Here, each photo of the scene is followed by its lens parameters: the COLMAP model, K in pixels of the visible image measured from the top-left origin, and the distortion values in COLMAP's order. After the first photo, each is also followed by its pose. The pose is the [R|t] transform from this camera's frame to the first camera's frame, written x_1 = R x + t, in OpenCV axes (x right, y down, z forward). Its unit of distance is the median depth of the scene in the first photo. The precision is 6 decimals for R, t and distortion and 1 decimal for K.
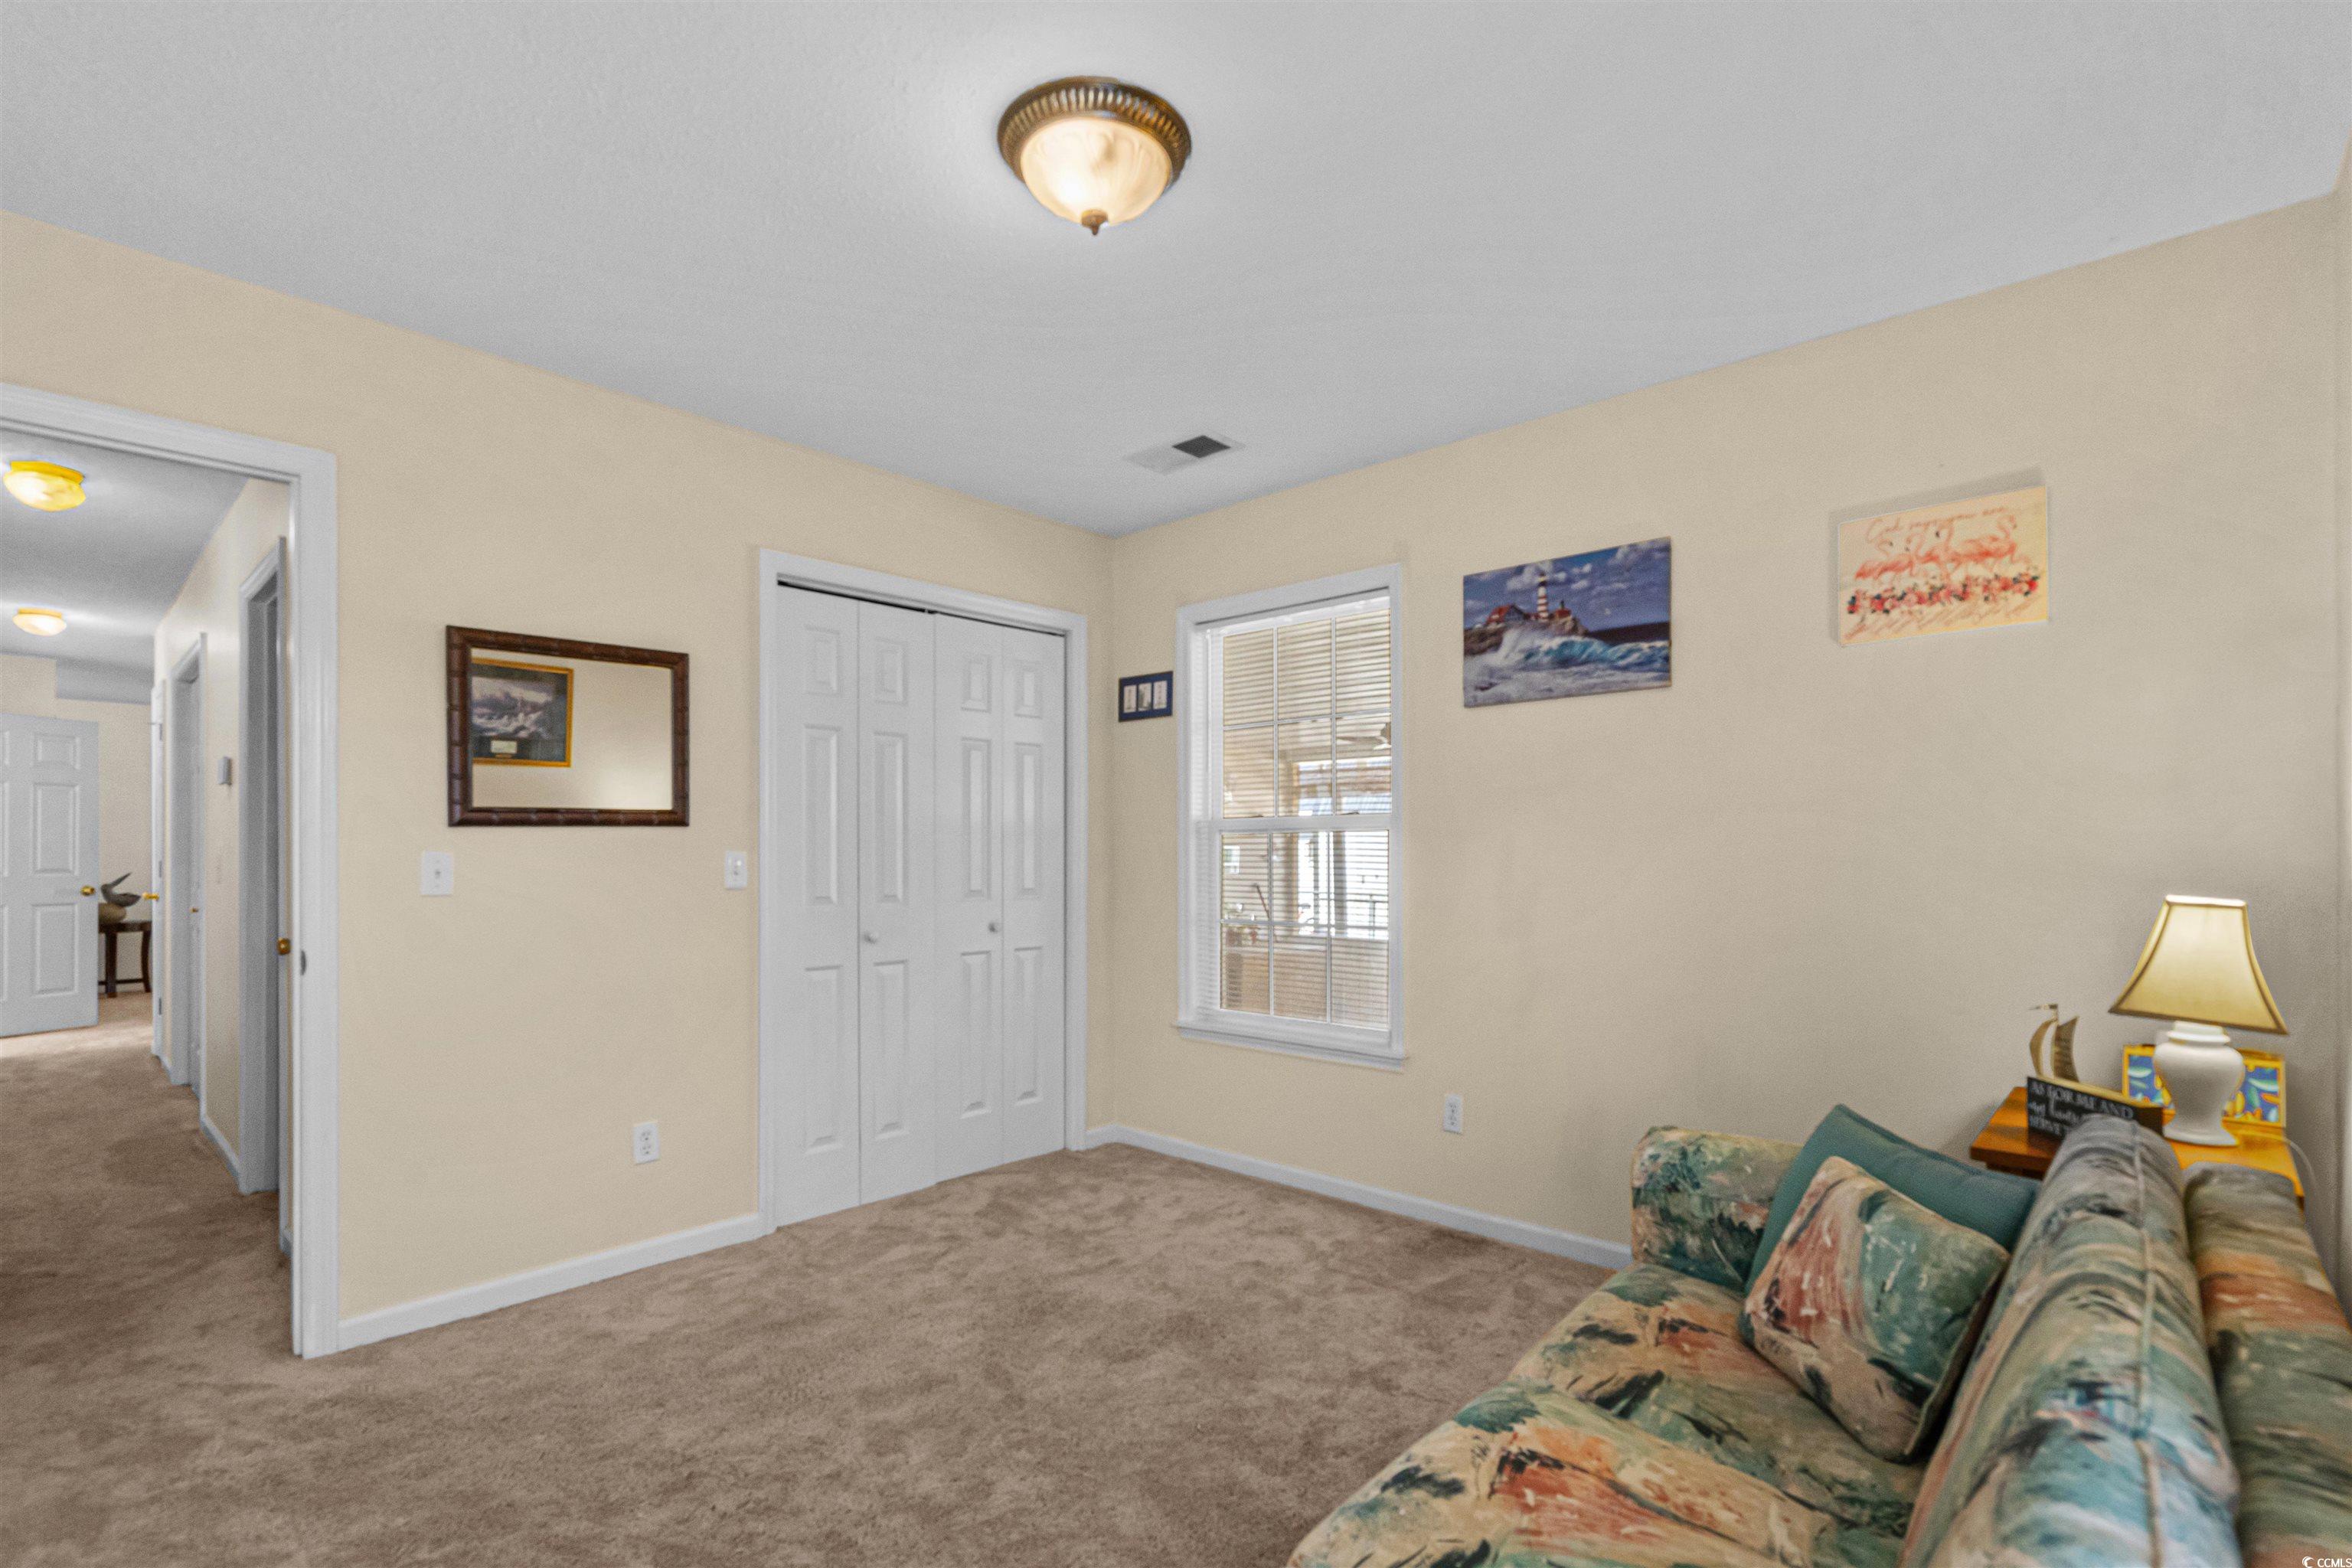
lens RADIAL K [[1094.3, 0, 1176.2], [0, 1094.3, 857.2], [0, 0, 1]] dist [0.000139, 0.000045]
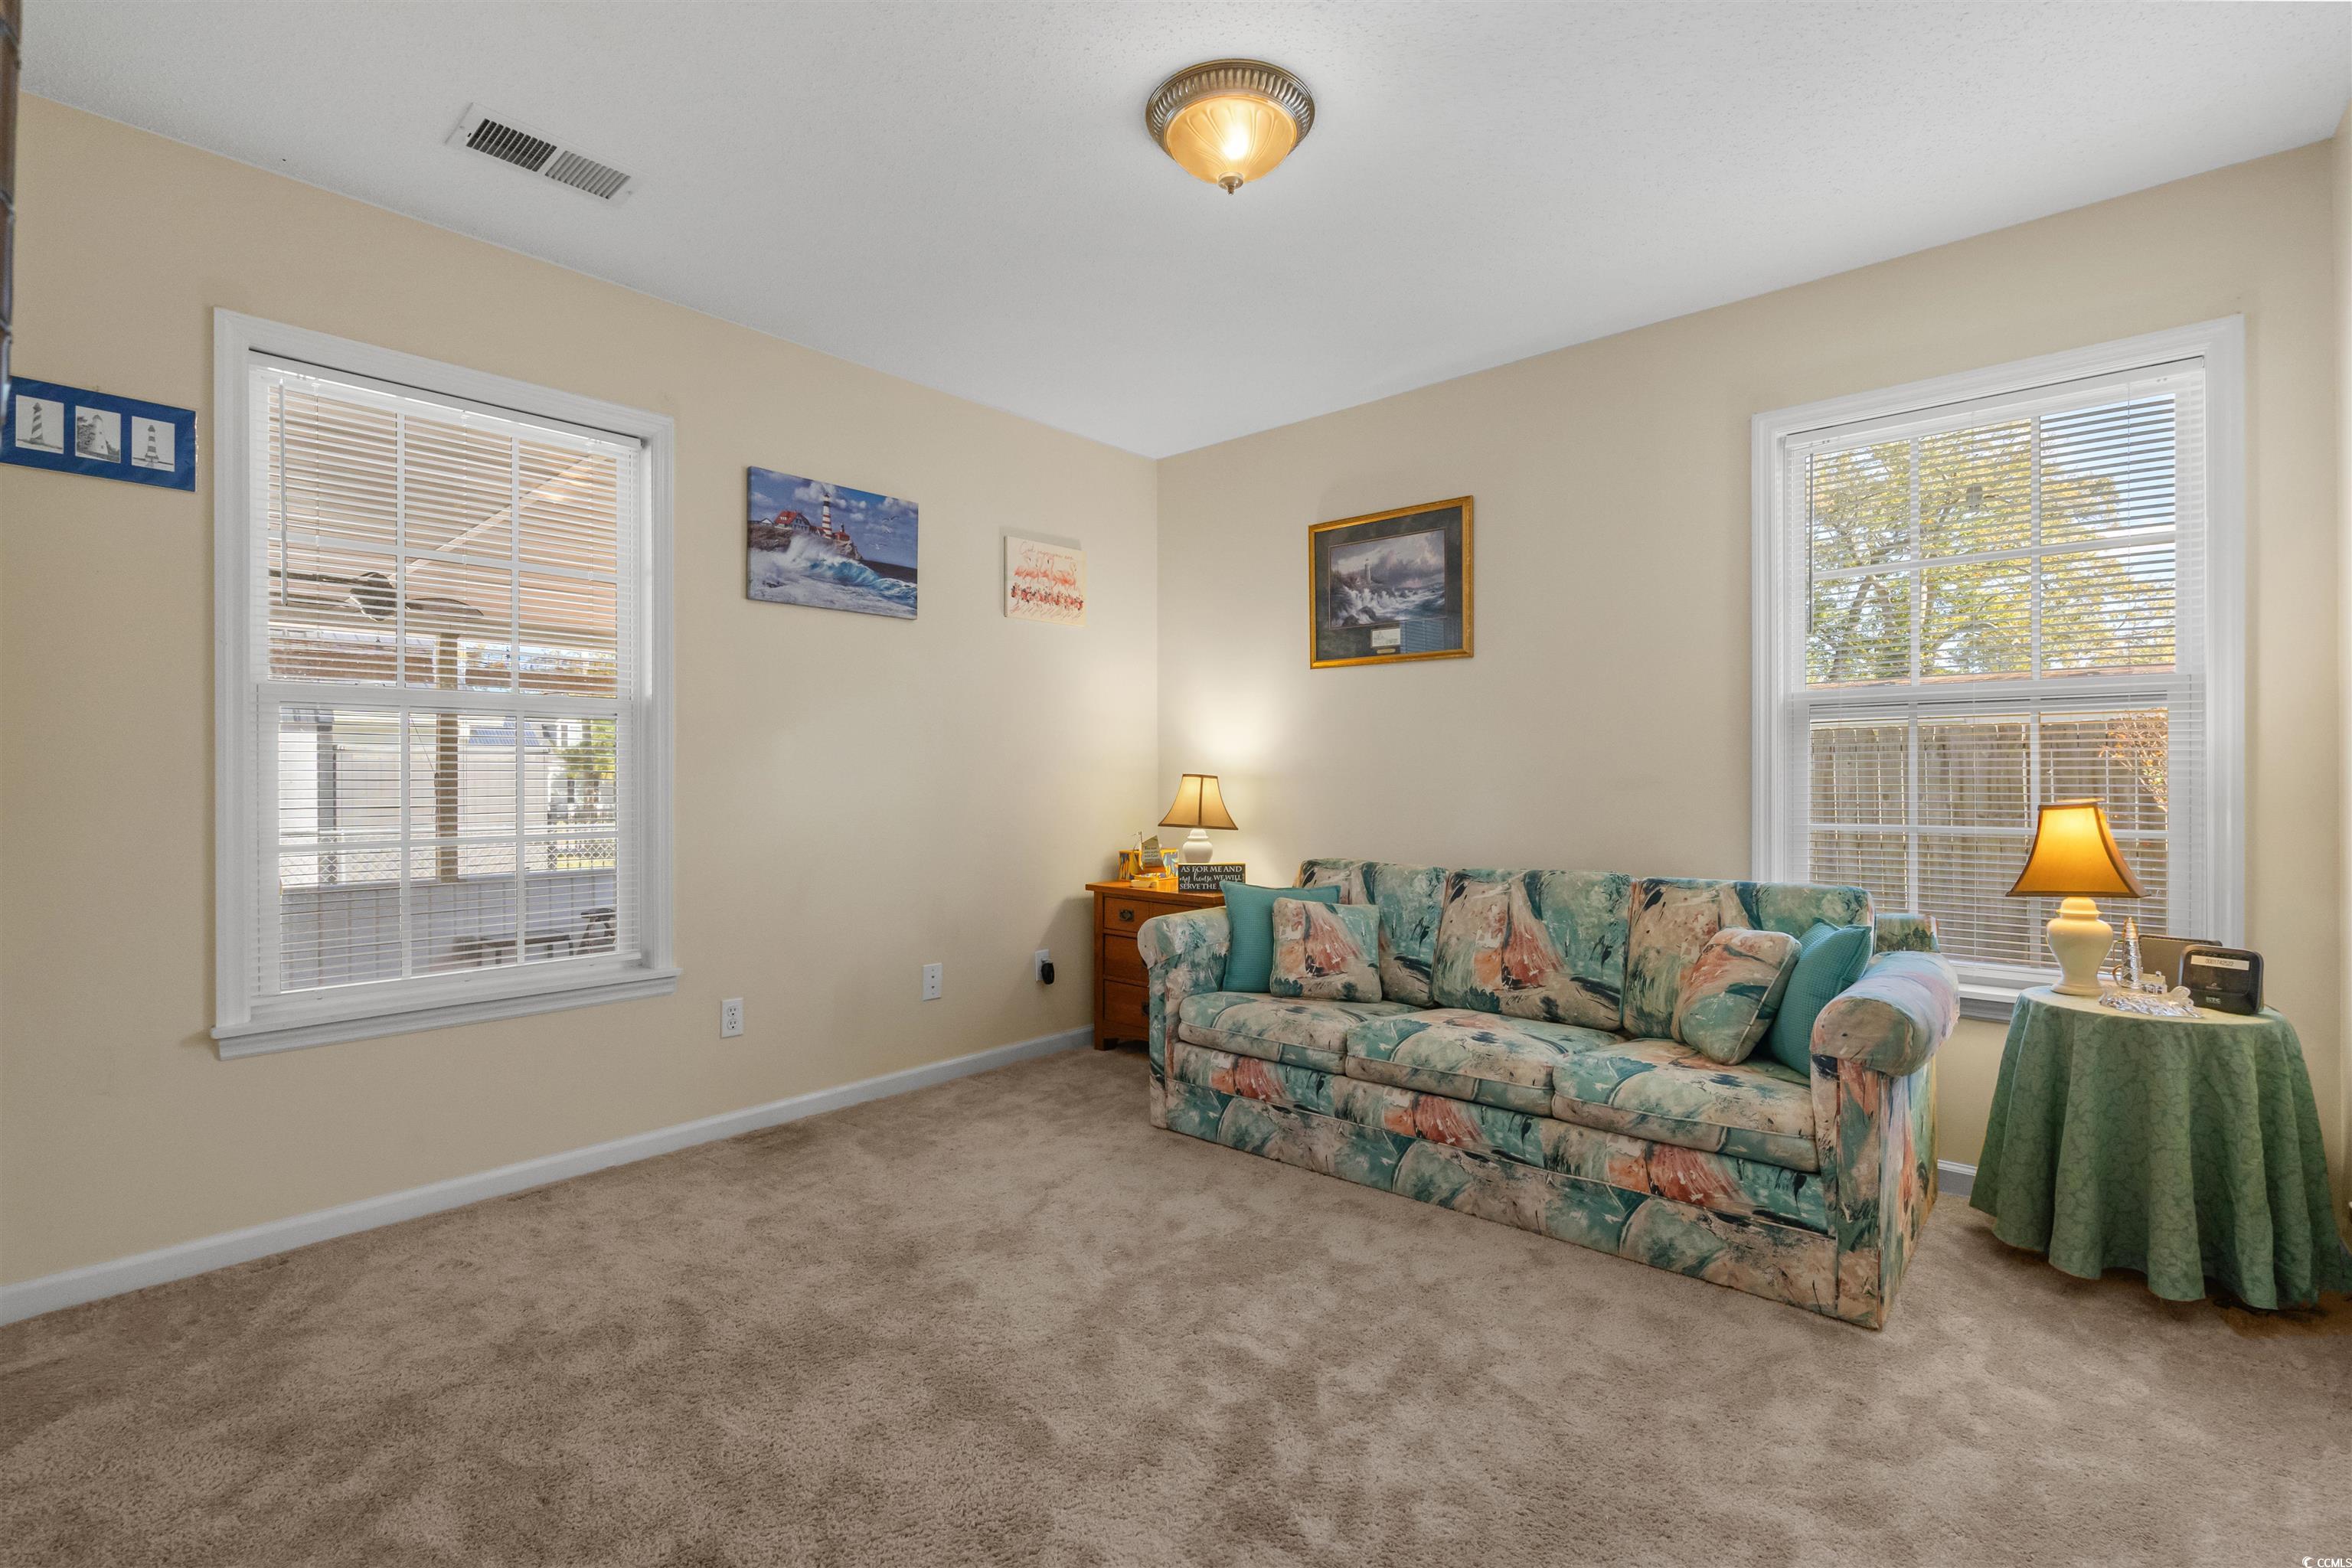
lens RADIAL K [[1094.5, 0, 1176.0], [0, 1094.5, 784.0], [0, 0, 1]] dist [0.000673, 0.000376]
pose [[-0.032845, -0.004616, 0.999450, -0.778645], [0.006628, 0.999966, 0.004836, 0.028480], [-0.999438, 0.006783, -0.032813, 0.691105]]
